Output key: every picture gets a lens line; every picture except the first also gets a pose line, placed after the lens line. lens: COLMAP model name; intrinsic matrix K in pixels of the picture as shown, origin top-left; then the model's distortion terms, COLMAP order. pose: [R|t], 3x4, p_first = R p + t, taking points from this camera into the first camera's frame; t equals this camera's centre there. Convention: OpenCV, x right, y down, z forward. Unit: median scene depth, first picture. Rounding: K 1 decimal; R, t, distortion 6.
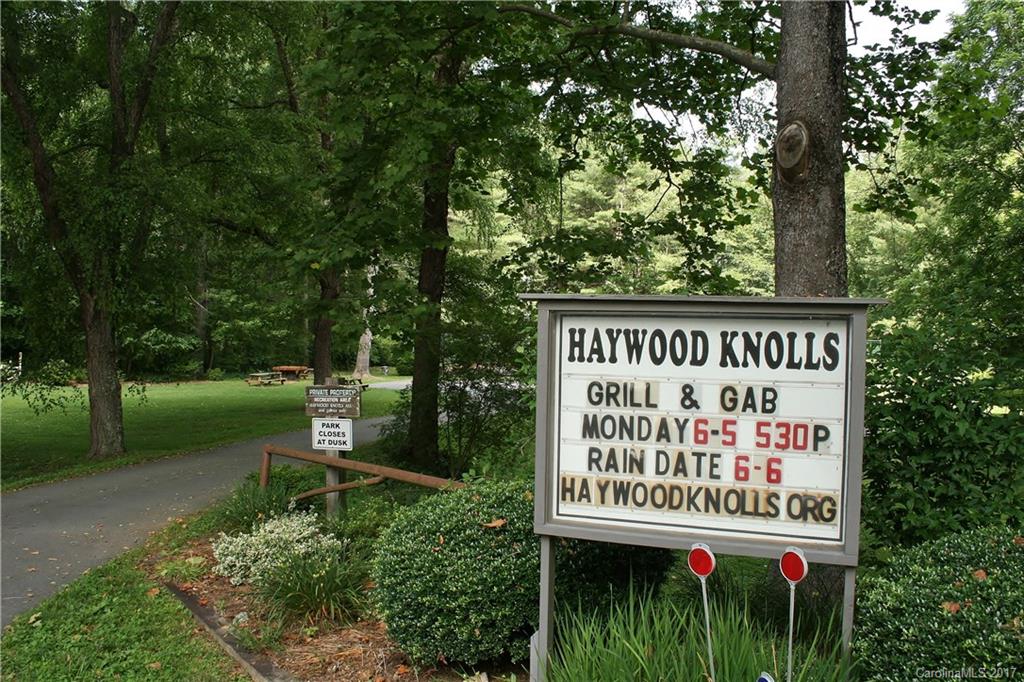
lens RADIAL K [[850.9, 0, 510.5], [0, 850.9, 339.3], [0, 0, 1]] dist [-0.057502, -0.003479]
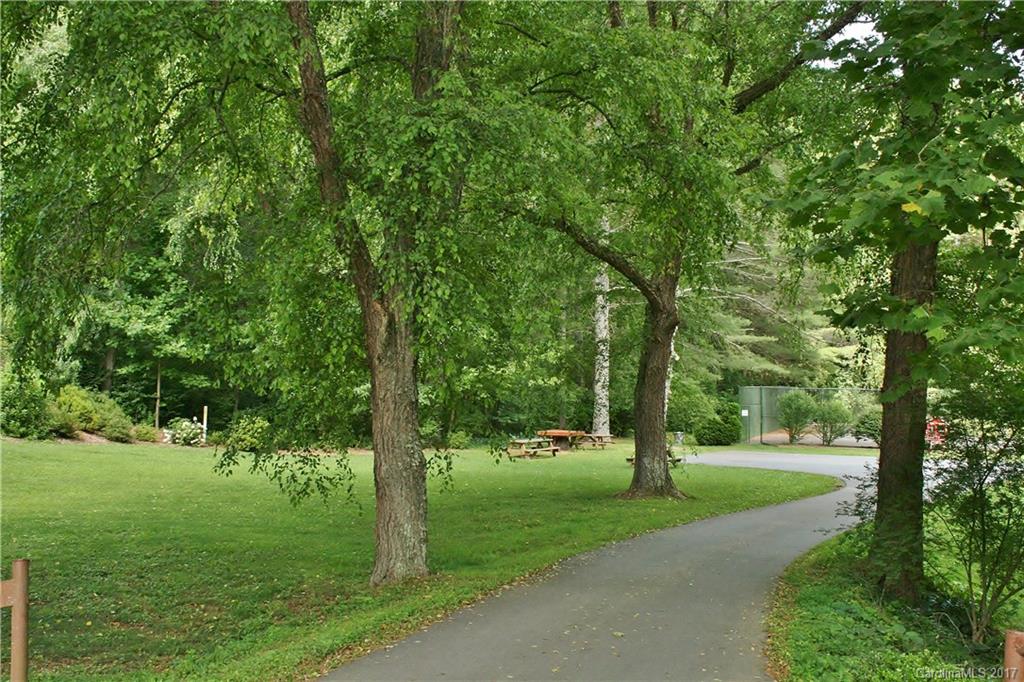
lens RADIAL K [[1126.5, 0, 512.4], [0, 1126.5, 337.8], [0, 0, 1]] dist [-0.069974, 0.000000]
pose [[0.968173, -0.007696, -0.250165, -0.067848], [-0.005275, 0.998678, -0.051140, 0.003297], [0.250227, 0.050832, 0.966852, 0.082035]]
